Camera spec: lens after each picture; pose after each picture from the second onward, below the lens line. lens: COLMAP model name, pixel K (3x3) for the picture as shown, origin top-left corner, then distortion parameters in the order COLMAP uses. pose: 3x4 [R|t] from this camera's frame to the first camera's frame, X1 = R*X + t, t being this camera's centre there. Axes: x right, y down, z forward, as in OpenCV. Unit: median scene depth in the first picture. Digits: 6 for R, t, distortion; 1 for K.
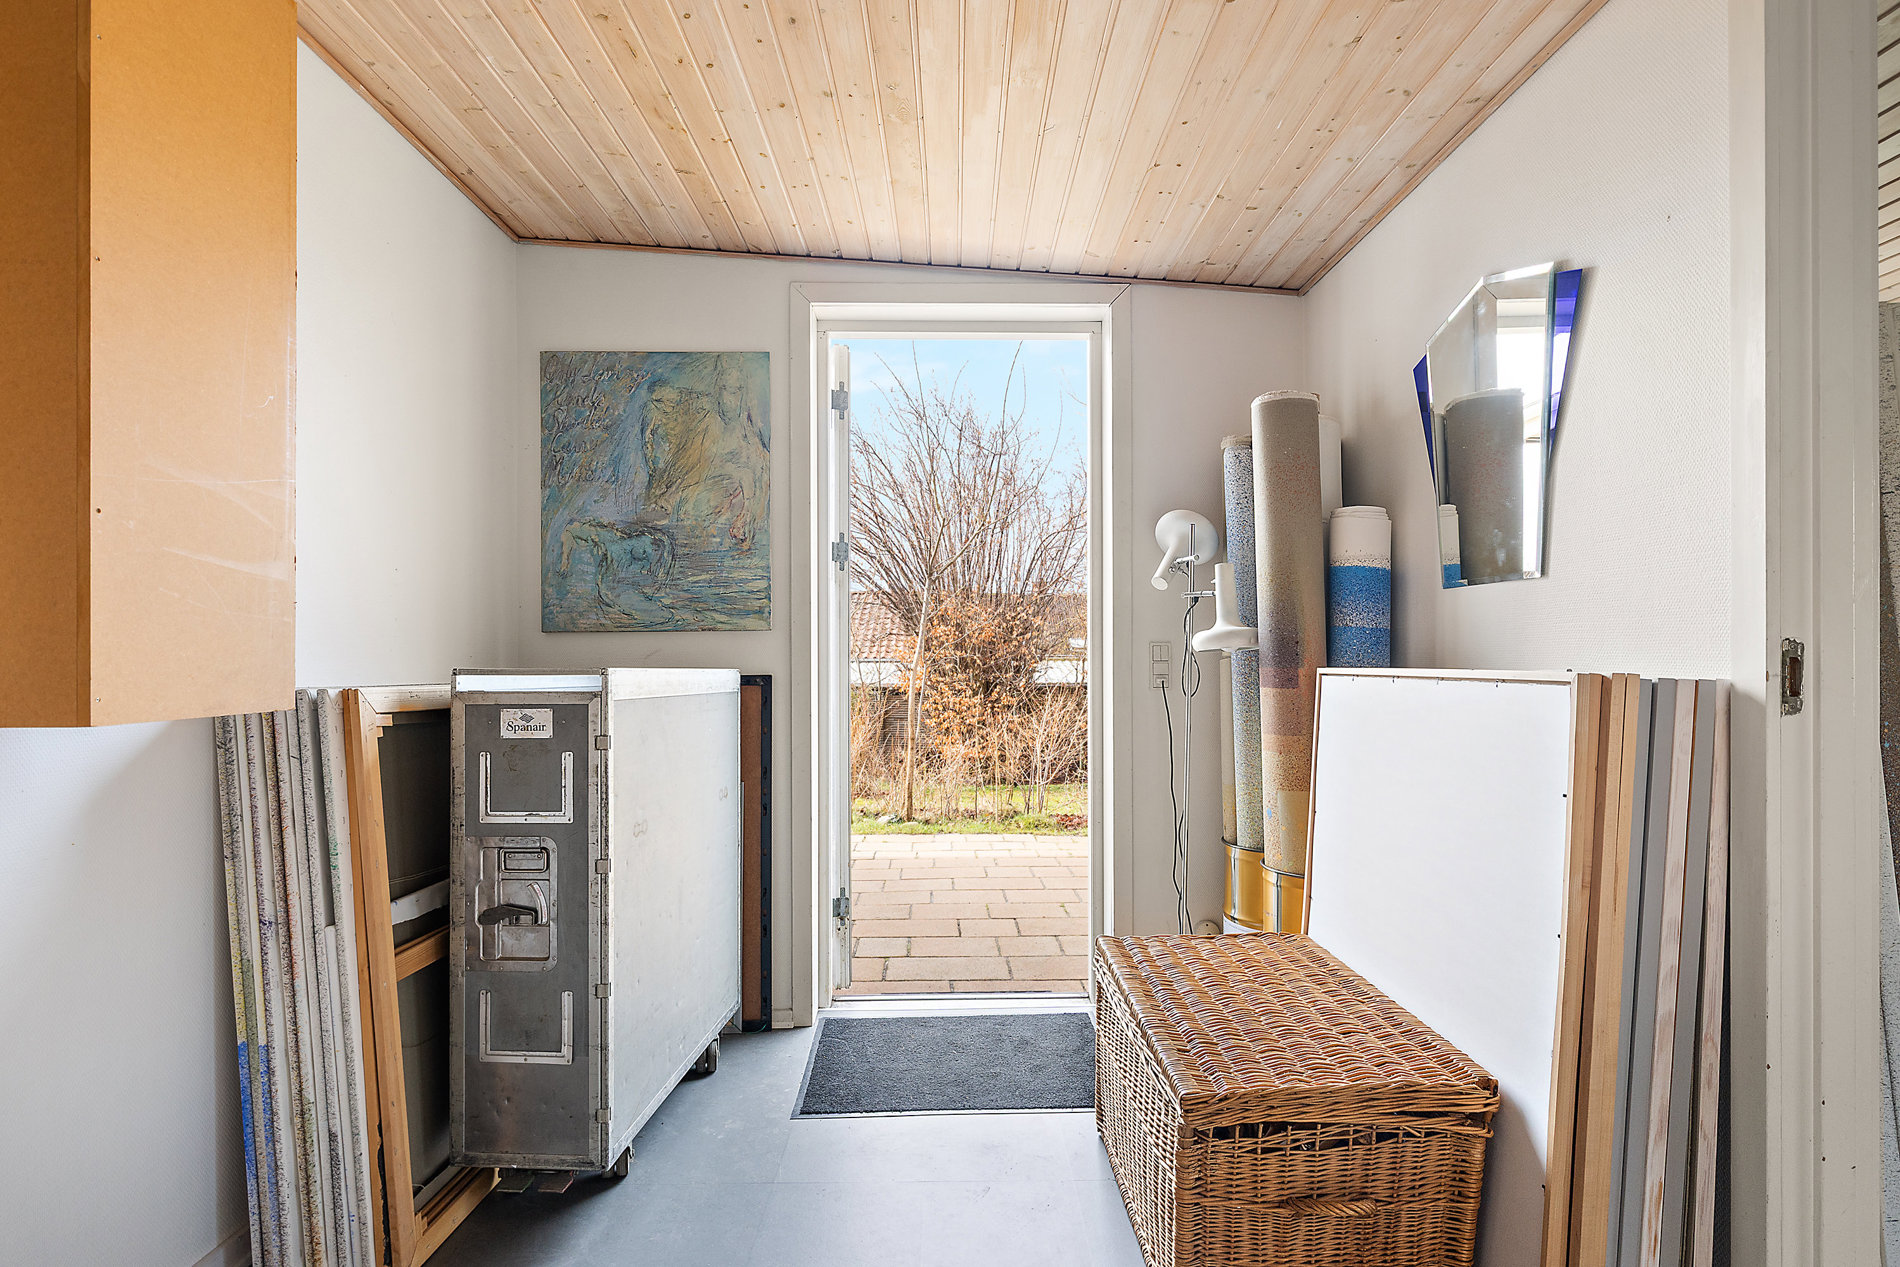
lens RADIAL K [[954.9, 0, 952.6], [0, 954.9, 656.2], [0, 0, 1]] dist [-0.004616, -0.000617]
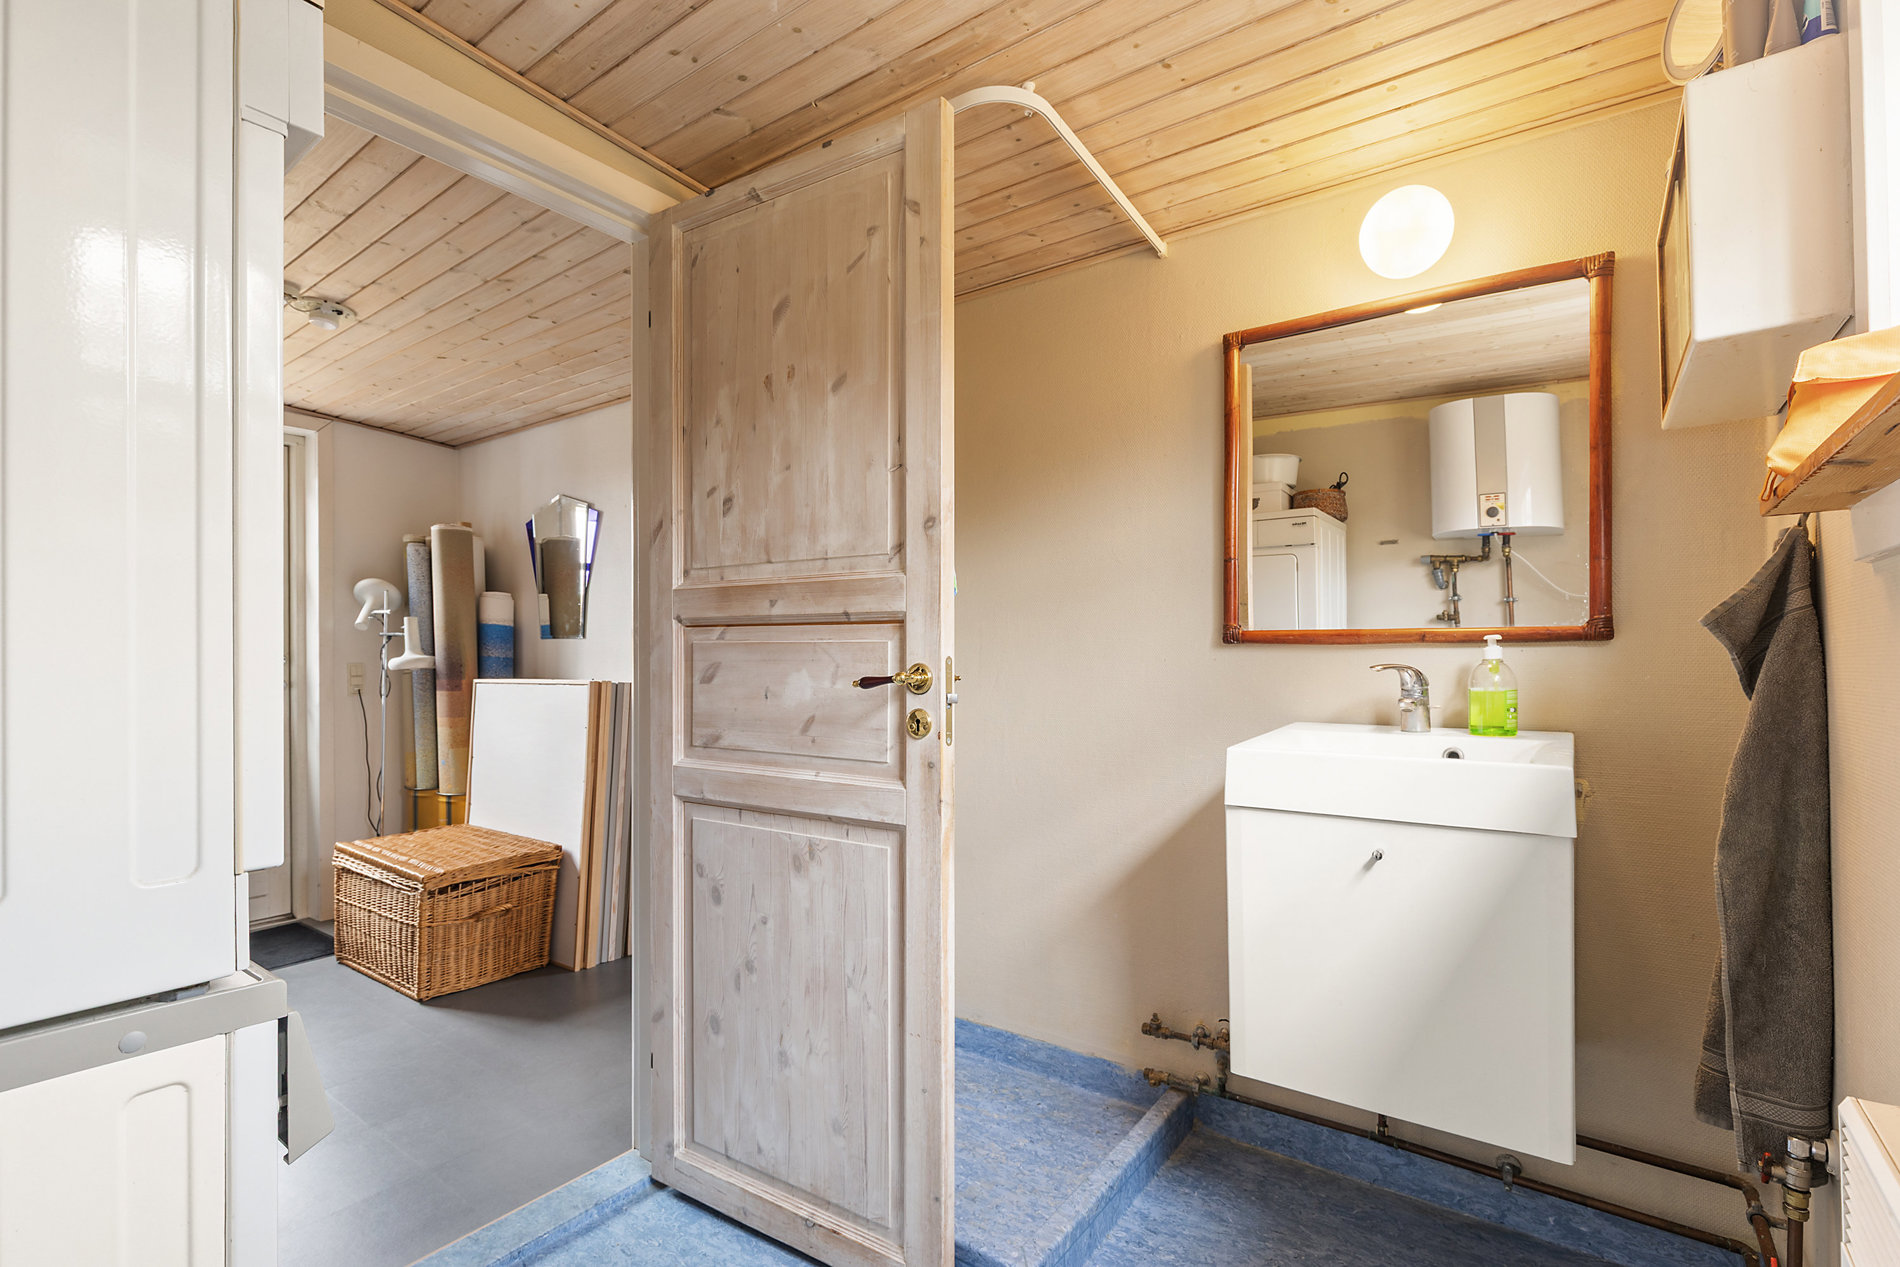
lens RADIAL K [[862.9, 0, 948.7], [0, 862.9, 660.8], [0, 0, 1]] dist [-0.002238, -0.000038]
pose [[0.612633, -0.000998, 0.790367, -0.367714], [0.002474, 0.999997, -0.000655, -0.020013], [-0.790363, 0.002356, 0.612634, -0.736783]]
